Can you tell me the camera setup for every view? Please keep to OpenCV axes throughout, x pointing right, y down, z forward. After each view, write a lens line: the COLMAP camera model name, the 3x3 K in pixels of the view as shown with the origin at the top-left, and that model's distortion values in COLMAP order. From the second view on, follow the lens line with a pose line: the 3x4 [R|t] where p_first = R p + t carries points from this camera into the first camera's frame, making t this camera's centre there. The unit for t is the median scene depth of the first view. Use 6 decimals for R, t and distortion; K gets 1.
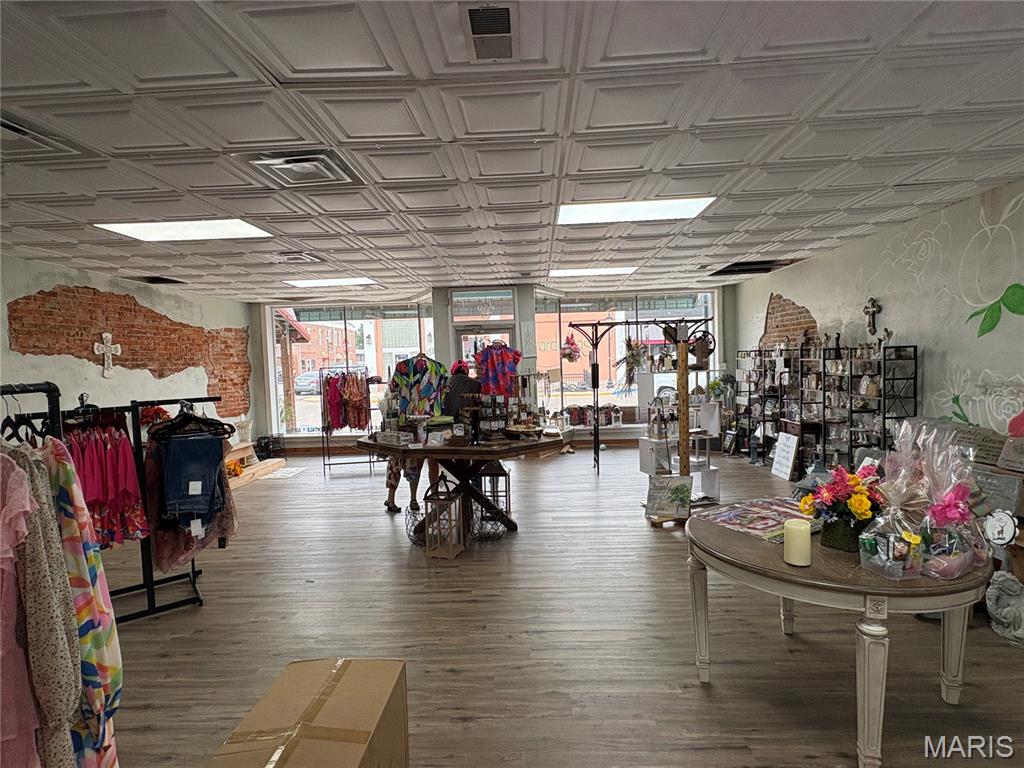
lens RADIAL K [[530.5, 0, 510.5], [0, 530.5, 385.8], [0, 0, 1]] dist [-0.001396, 0.001974]
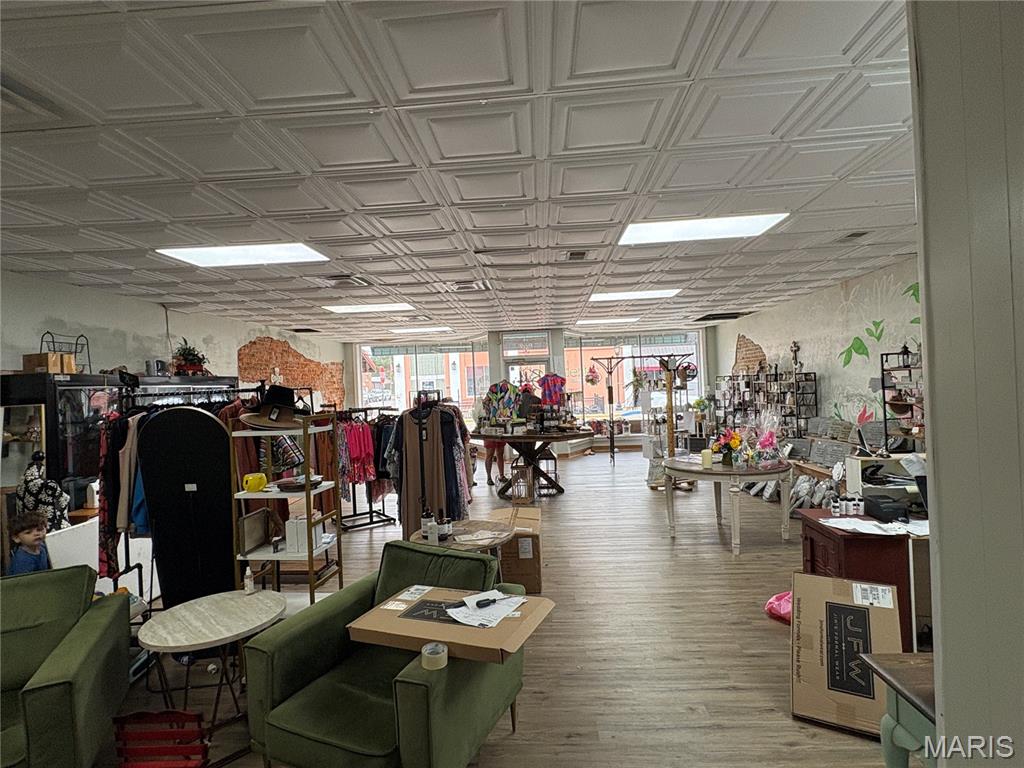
lens RADIAL K [[530.5, 0, 511.5], [0, 530.5, 382.0], [0, 0, 1]] dist [-0.001396, 0.001974]
pose [[0.999896, -0.007677, -0.012177, -0.106956], [0.006967, 0.998333, -0.057286, 0.032047], [0.012597, 0.057195, 0.998284, -0.509159]]
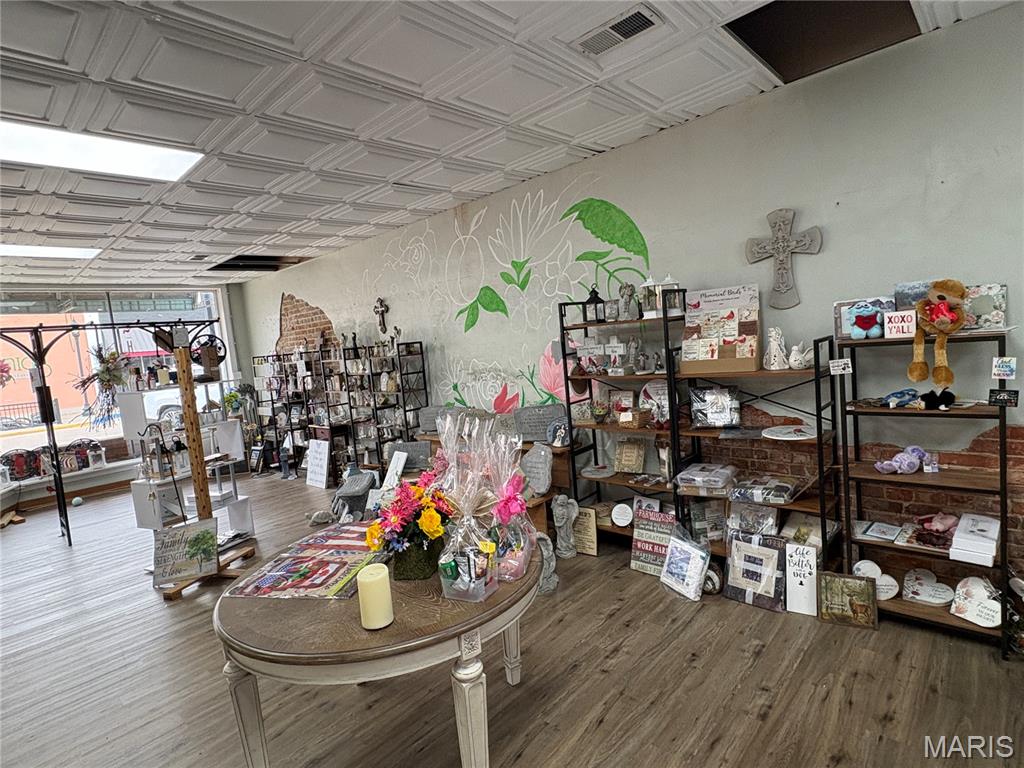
lens RADIAL K [[530.5, 0, 512.6], [0, 530.5, 385.7], [0, 0, 1]] dist [-0.001396, 0.001974]
pose [[0.648926, -0.095494, 0.754836, 0.047780], [0.105804, 0.993779, 0.034763, -0.003070], [-0.753459, 0.057306, 0.654992, 0.128557]]
